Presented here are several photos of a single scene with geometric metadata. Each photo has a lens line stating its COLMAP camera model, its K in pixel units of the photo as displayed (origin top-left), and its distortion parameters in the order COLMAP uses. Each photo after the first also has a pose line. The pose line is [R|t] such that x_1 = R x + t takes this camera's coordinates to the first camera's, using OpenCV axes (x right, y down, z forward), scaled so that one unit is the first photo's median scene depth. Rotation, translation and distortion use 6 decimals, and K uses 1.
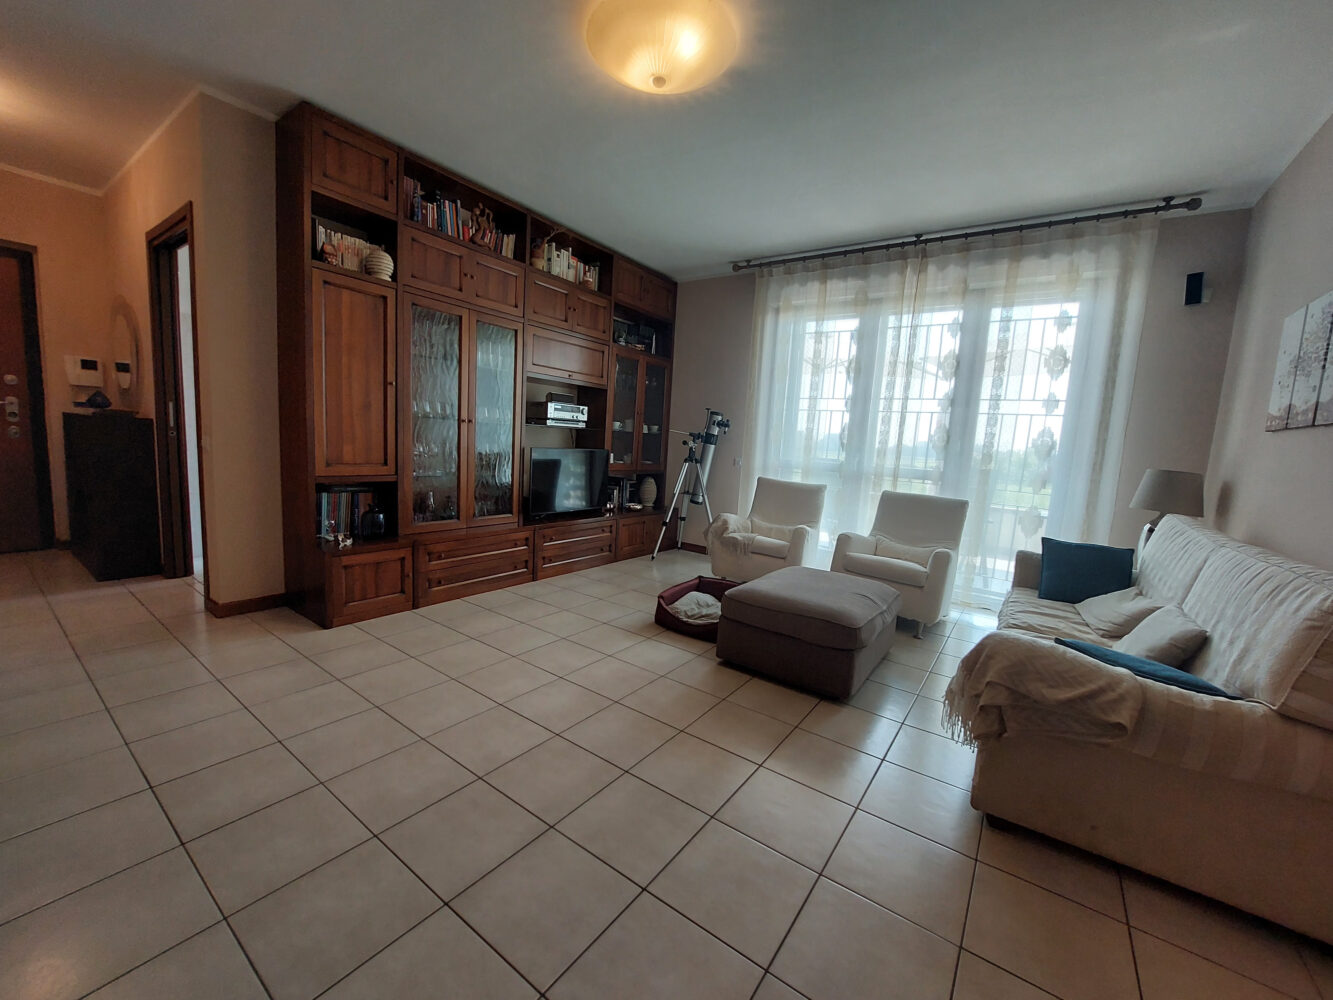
lens RADIAL K [[532.8, 0, 664.0], [0, 532.8, 504.7], [0, 0, 1]] dist [-0.015543, 0.000278]
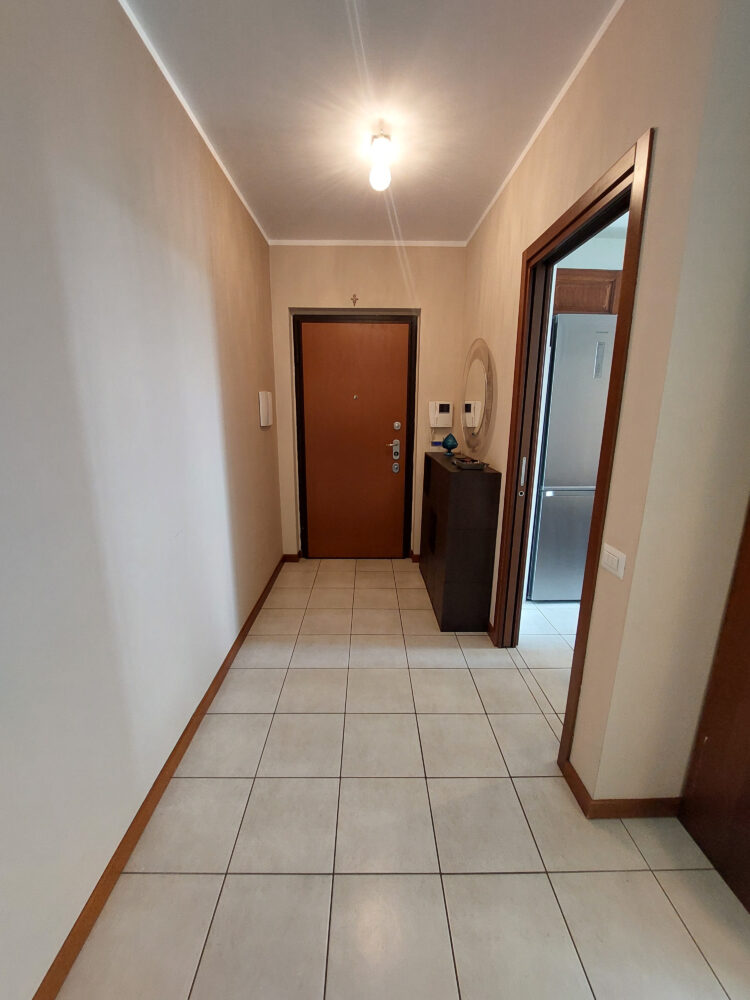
lens RADIAL K [[399.7, 0, 372.2], [0, 399.7, 498.9], [0, 0, 1]] dist [-0.015543, 0.000278]
pose [[0.595197, 0.125102, -0.793782, -0.563816], [-0.073034, 0.992141, 0.101601, -0.174159], [0.800254, -0.002500, 0.599656, 0.417247]]
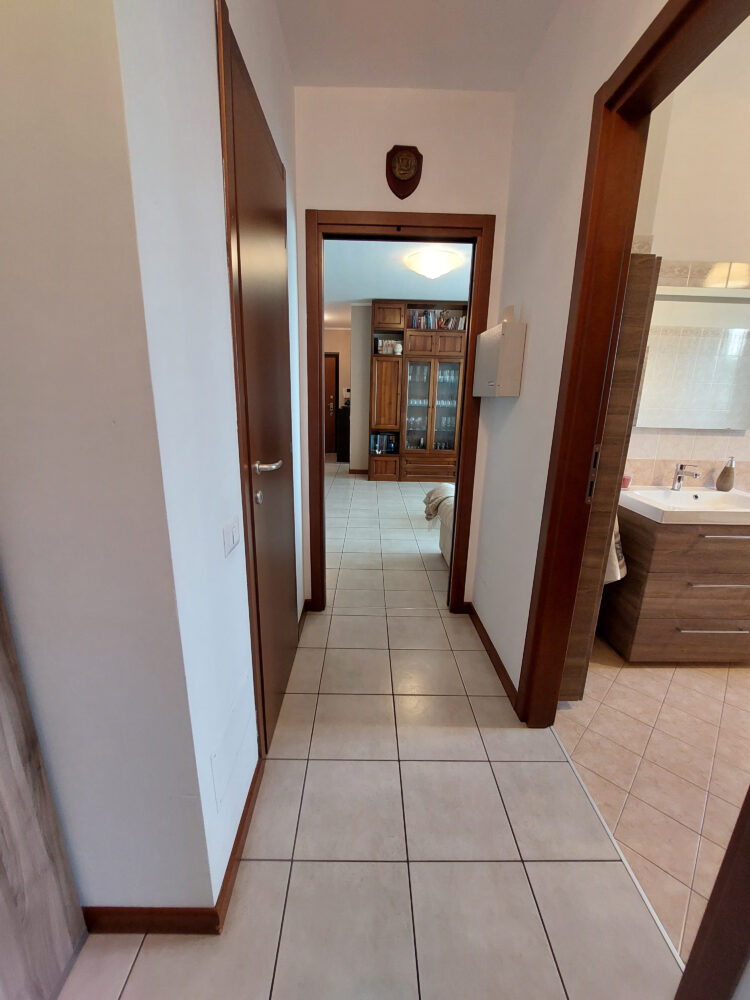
lens RADIAL K [[399.7, 0, 372.2], [0, 399.7, 498.9], [0, 0, 1]] dist [-0.015543, 0.000278]
pose [[0.590831, 0.155663, -0.791636, 0.988592], [-0.090535, 0.987805, 0.126667, 0.043493], [0.801699, -0.003168, 0.597719, -0.274311]]
